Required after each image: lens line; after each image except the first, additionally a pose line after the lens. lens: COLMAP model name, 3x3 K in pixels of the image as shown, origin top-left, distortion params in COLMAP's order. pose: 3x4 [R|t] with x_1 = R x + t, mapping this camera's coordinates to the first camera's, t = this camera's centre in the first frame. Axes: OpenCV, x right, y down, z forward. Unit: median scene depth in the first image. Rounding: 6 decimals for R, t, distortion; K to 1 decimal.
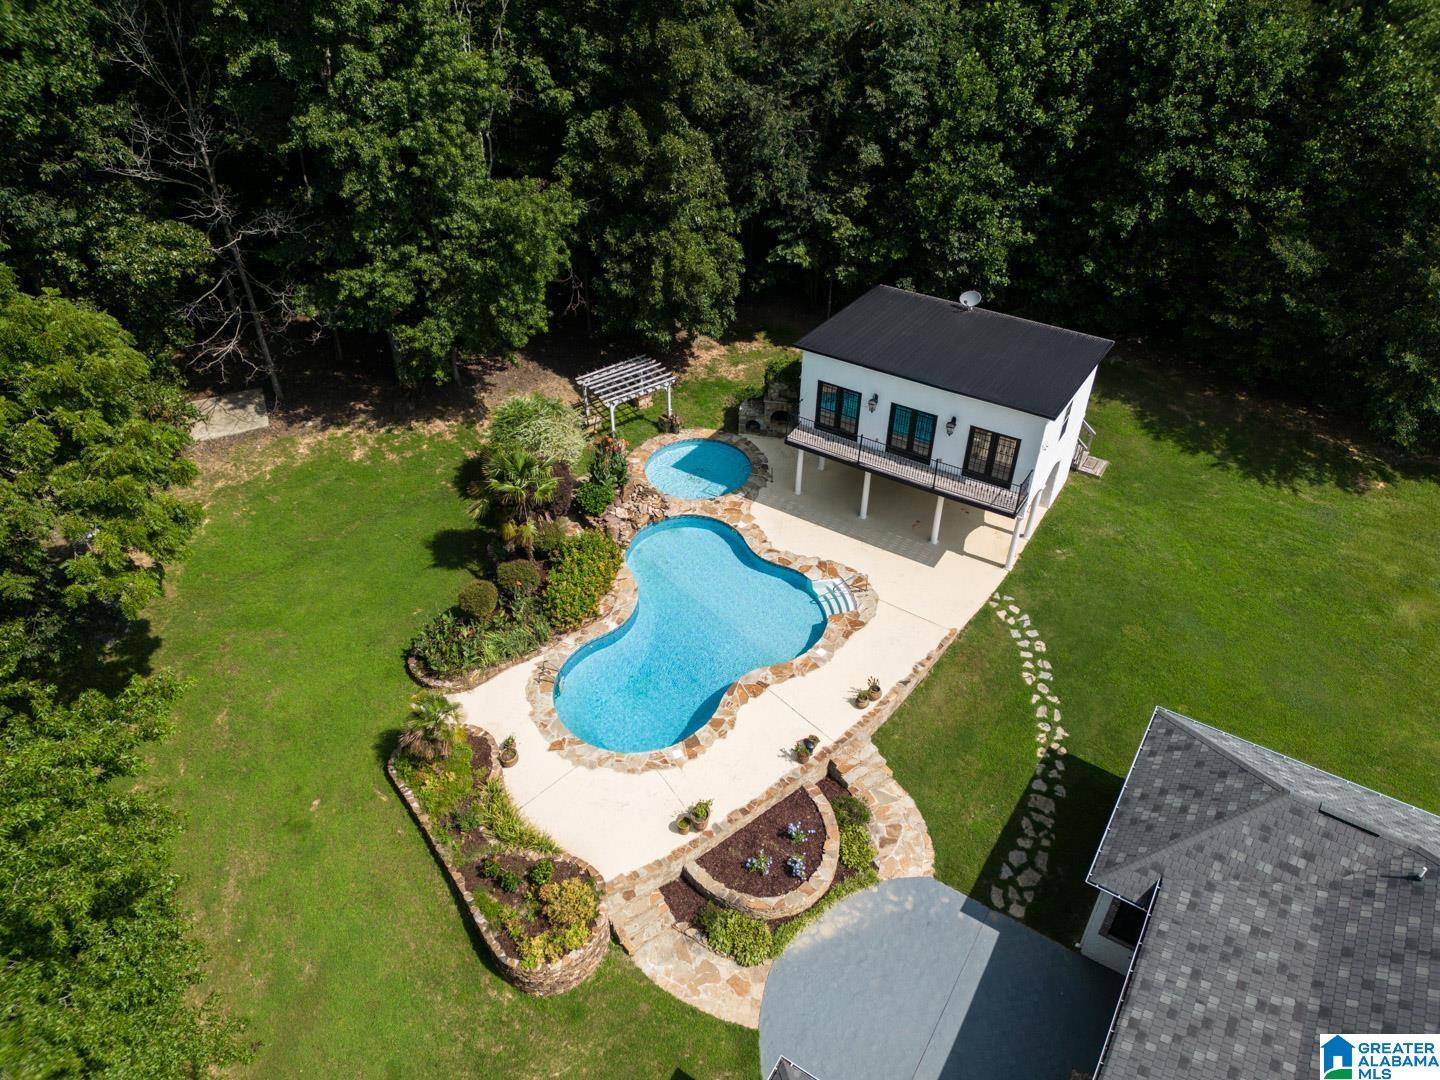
lens RADIAL K [[997.8, 0, 720.0], [0, 997.8, 540.0], [0, 0, 1]] dist [0.065439, -0.051293]
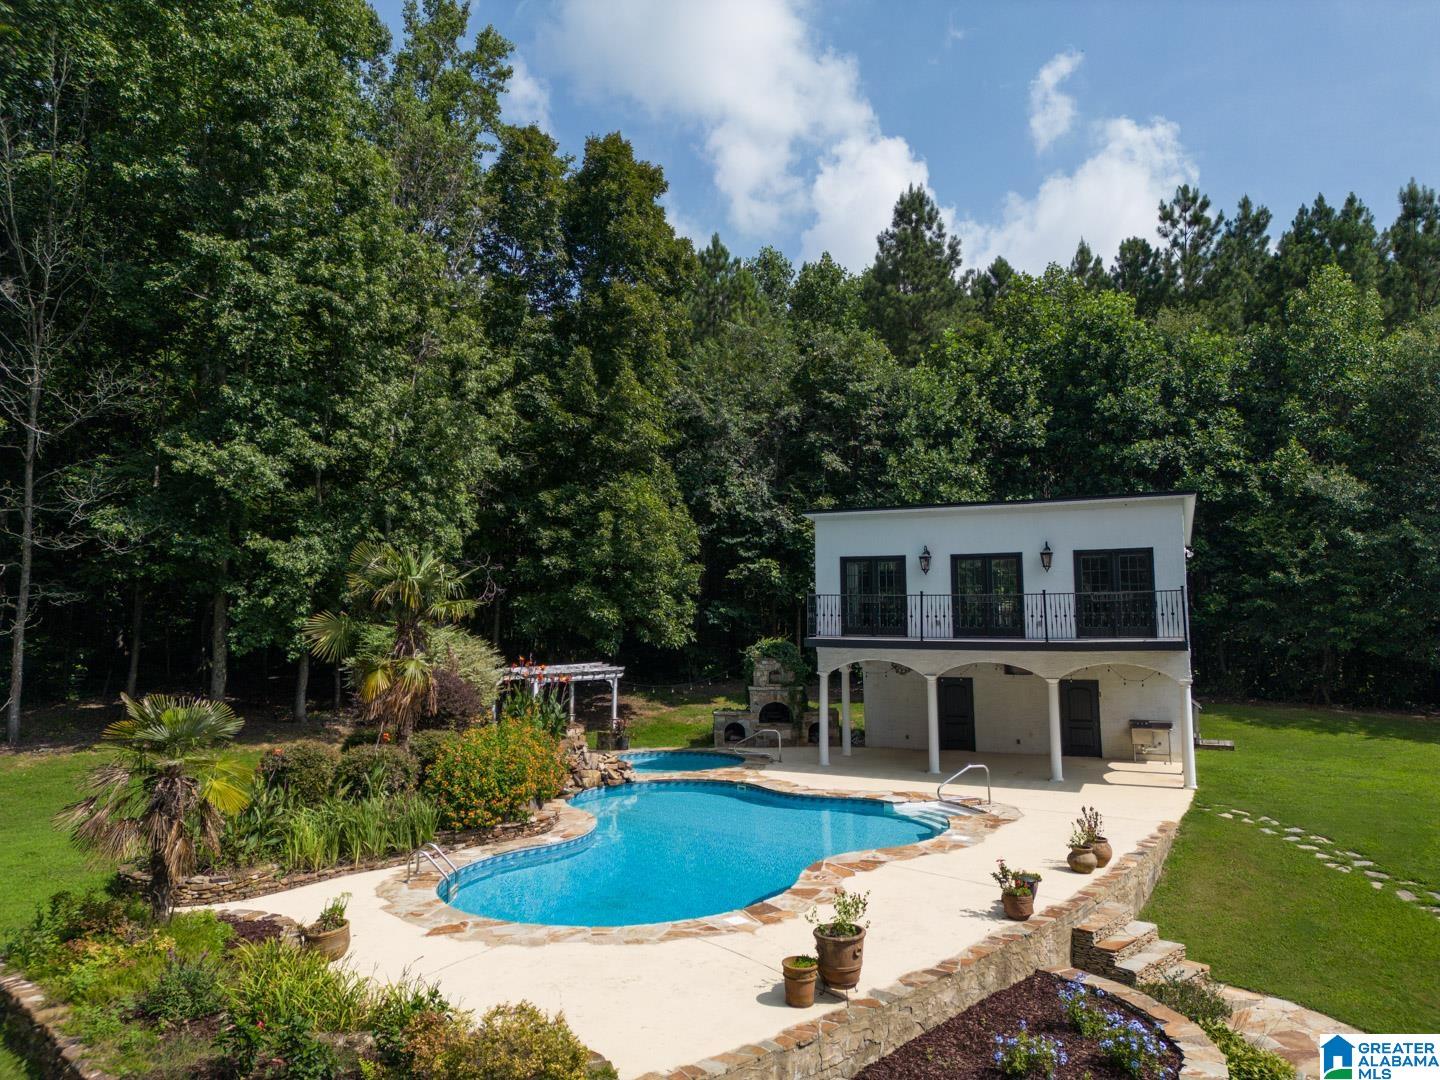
lens RADIAL K [[997.8, 0, 720.0], [0, 997.8, 540.0], [0, 0, 1]] dist [0.065439, -0.051293]
pose [[0.990048, 0.007140, 0.140549, -0.092132], [0.093018, 0.716250, -0.691617, 0.327541], [-0.105607, 0.697808, 0.708457, 0.481353]]
